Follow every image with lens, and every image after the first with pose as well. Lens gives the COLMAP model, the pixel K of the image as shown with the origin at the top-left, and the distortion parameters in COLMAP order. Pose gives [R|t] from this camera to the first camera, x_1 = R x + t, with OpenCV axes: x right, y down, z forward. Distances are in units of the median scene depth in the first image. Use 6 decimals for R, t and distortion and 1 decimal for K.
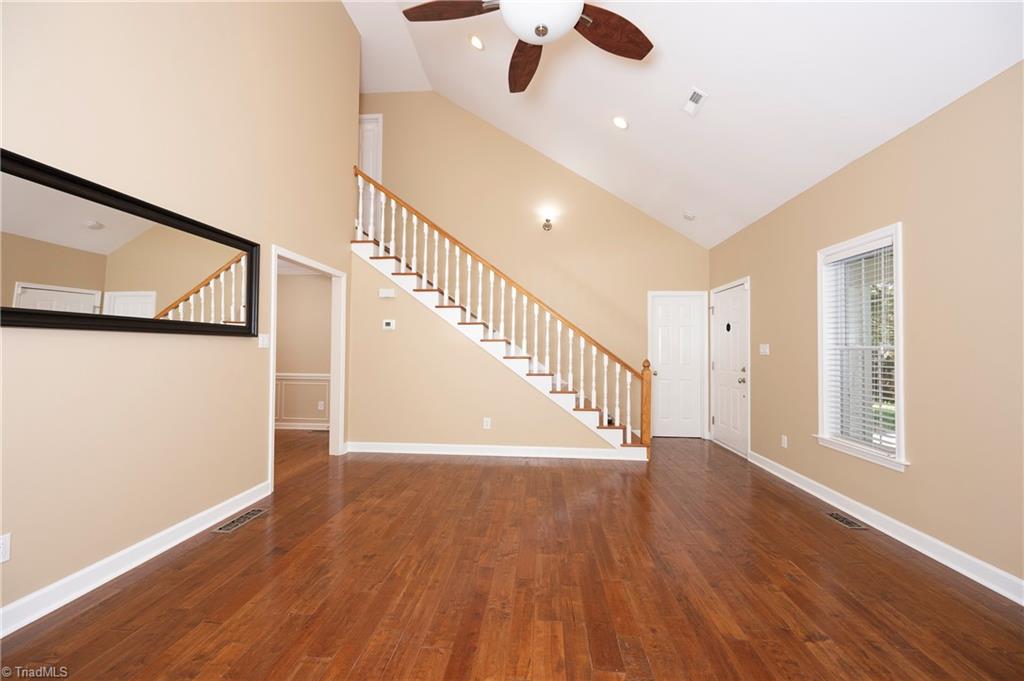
lens RADIAL K [[403.2, 0, 512.0], [0, 403.2, 340.5], [0, 0, 1]] dist [-0.000466, -0.000194]
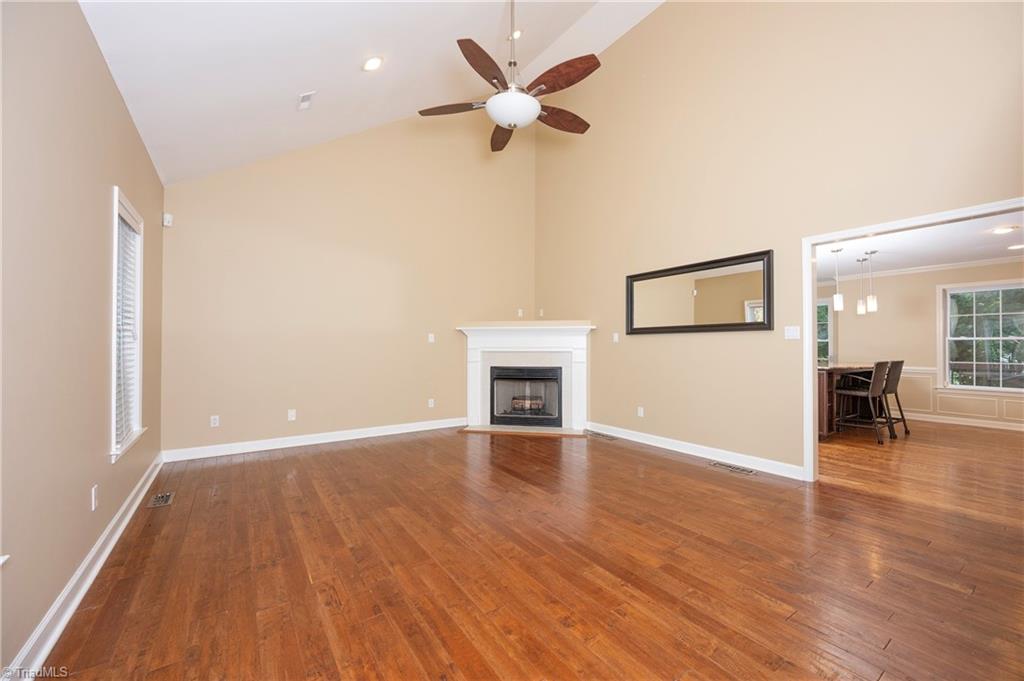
lens RADIAL K [[403.2, 0, 512.0], [0, 403.2, 340.5], [0, 0, 1]] dist [-0.000466, -0.000194]
pose [[-0.780646, -0.019973, -0.624654, 0.971625], [0.008000, 0.999088, -0.041943, 0.095235], [0.624922, -0.037740, -0.779774, 2.085033]]
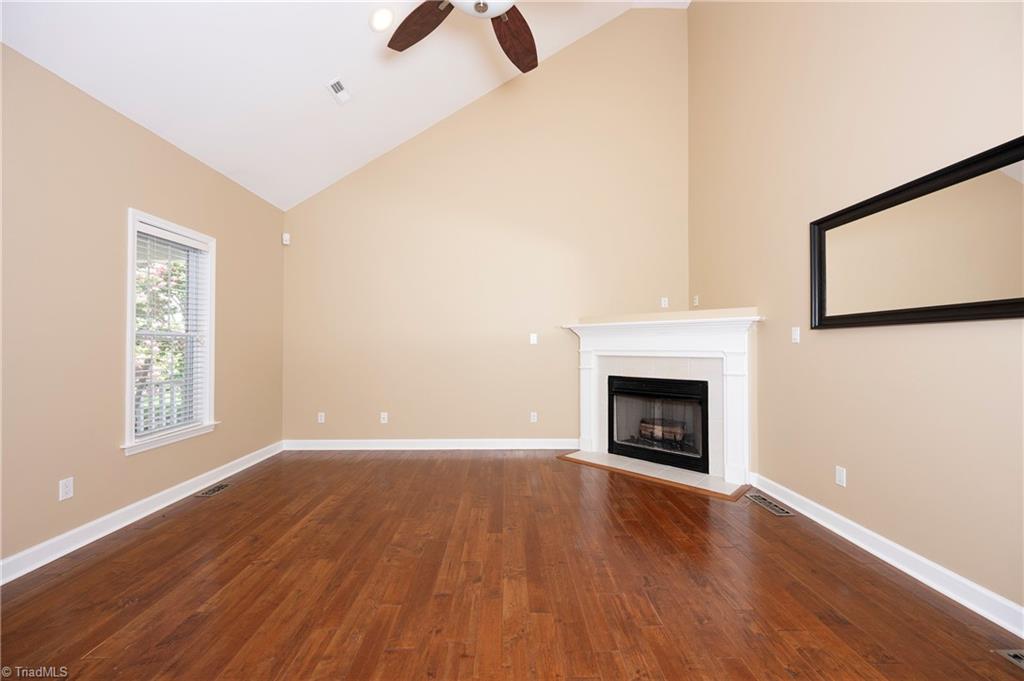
lens RADIAL K [[402.5, 0, 510.5], [0, 402.5, 337.4], [0, 0, 1]] dist [-0.001754, -0.000274]
pose [[-0.996187, -0.012055, -0.086410, 0.072864], [-0.007878, 0.998791, -0.048516, 0.065051], [0.086890, -0.047650, -0.995078, 1.870819]]
